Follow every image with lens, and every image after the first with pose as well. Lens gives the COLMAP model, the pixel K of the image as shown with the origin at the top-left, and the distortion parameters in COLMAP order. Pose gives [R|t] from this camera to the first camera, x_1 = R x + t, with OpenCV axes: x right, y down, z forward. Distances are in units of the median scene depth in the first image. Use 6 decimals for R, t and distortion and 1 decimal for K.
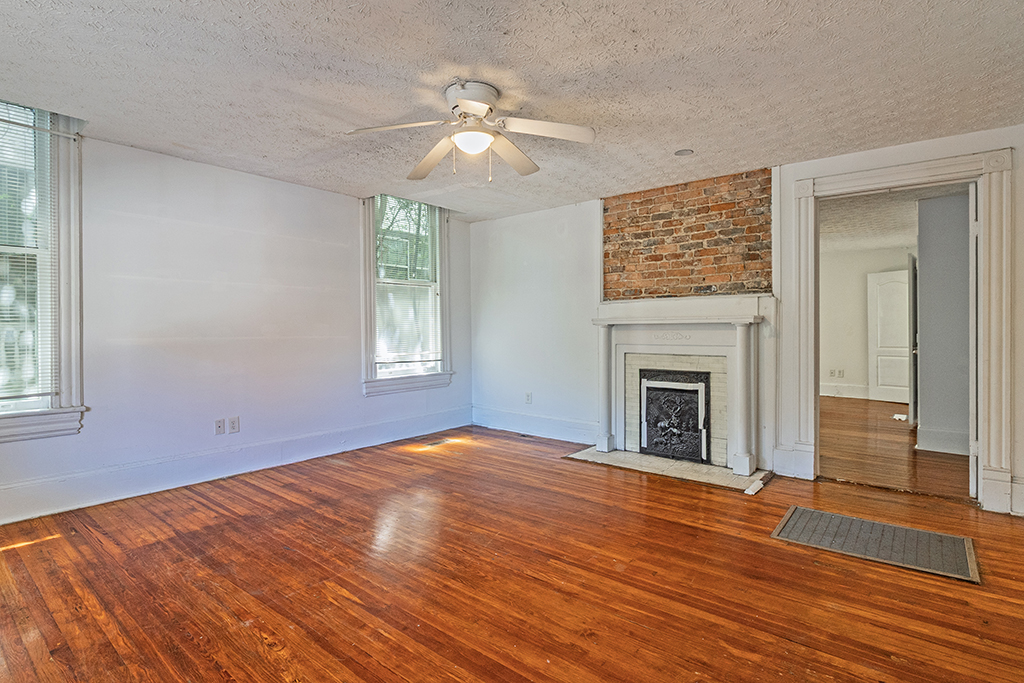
lens RADIAL K [[514.4, 0, 510.3], [0, 514.4, 338.4], [0, 0, 1]] dist [0.000101, -0.000438]
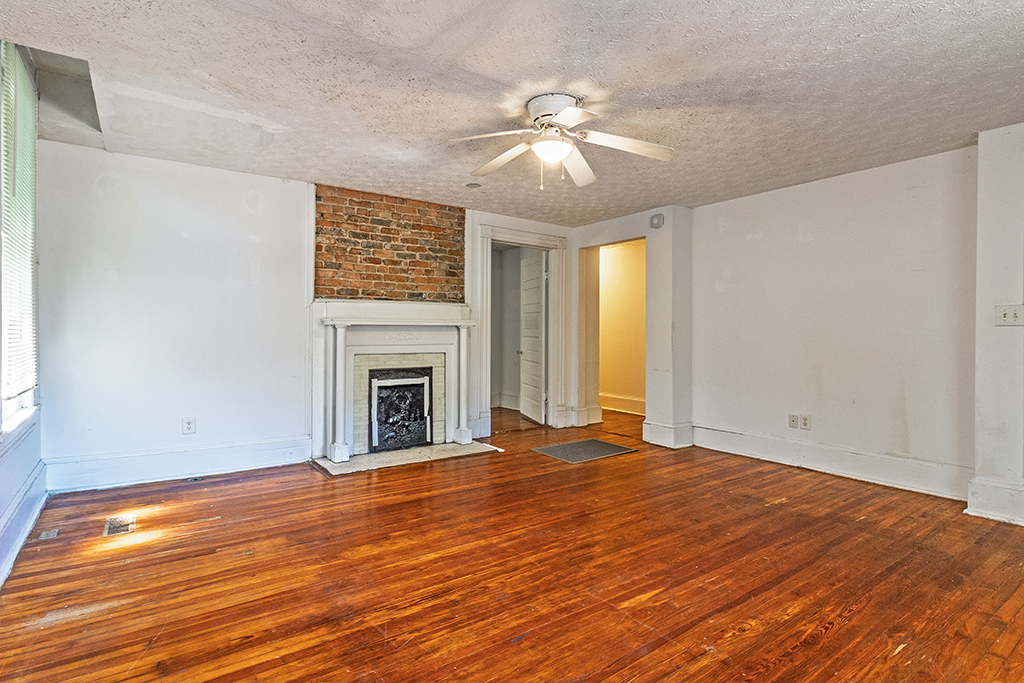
lens RADIAL K [[514.4, 0, 510.3], [0, 514.4, 338.4], [0, 0, 1]] dist [0.000101, -0.000438]
pose [[0.259383, -0.010743, 0.965715, -0.670148], [0.009755, 0.999916, 0.008503, -0.007633], [-0.965725, 0.007215, 0.259466, 0.492051]]
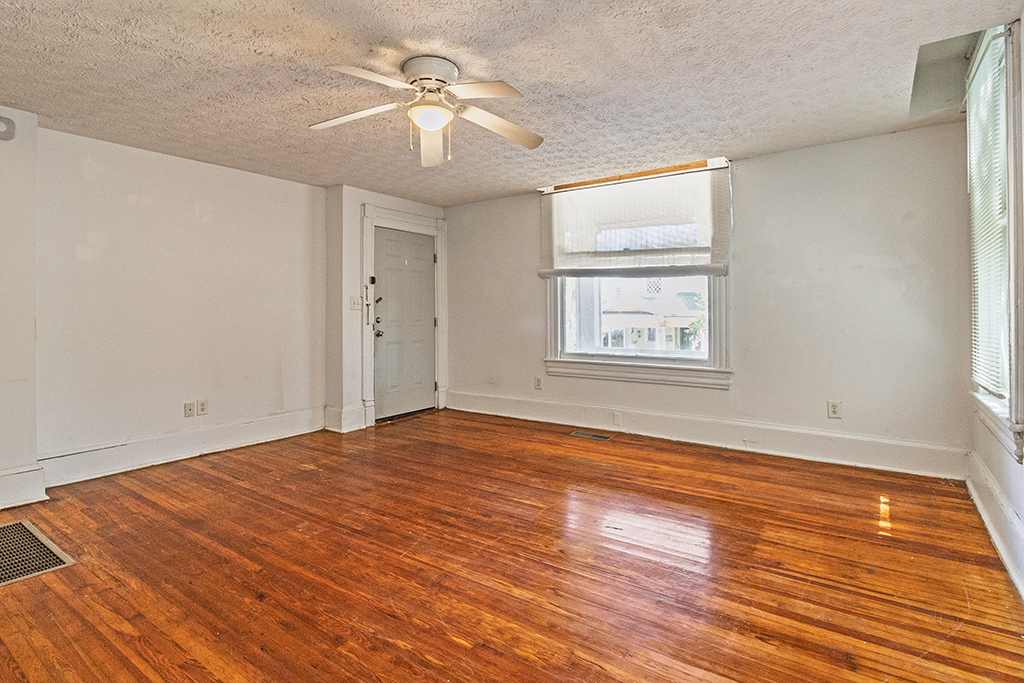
lens RADIAL K [[523.5, 0, 520.8], [0, 523.5, 306.5], [0, 0, 1]] dist [0.000999, -0.000077]
pose [[-0.996903, 0.006289, -0.078383, -0.098903], [0.005884, 0.999968, 0.005399, -0.022556], [0.078415, 0.004921, -0.996909, 1.208364]]
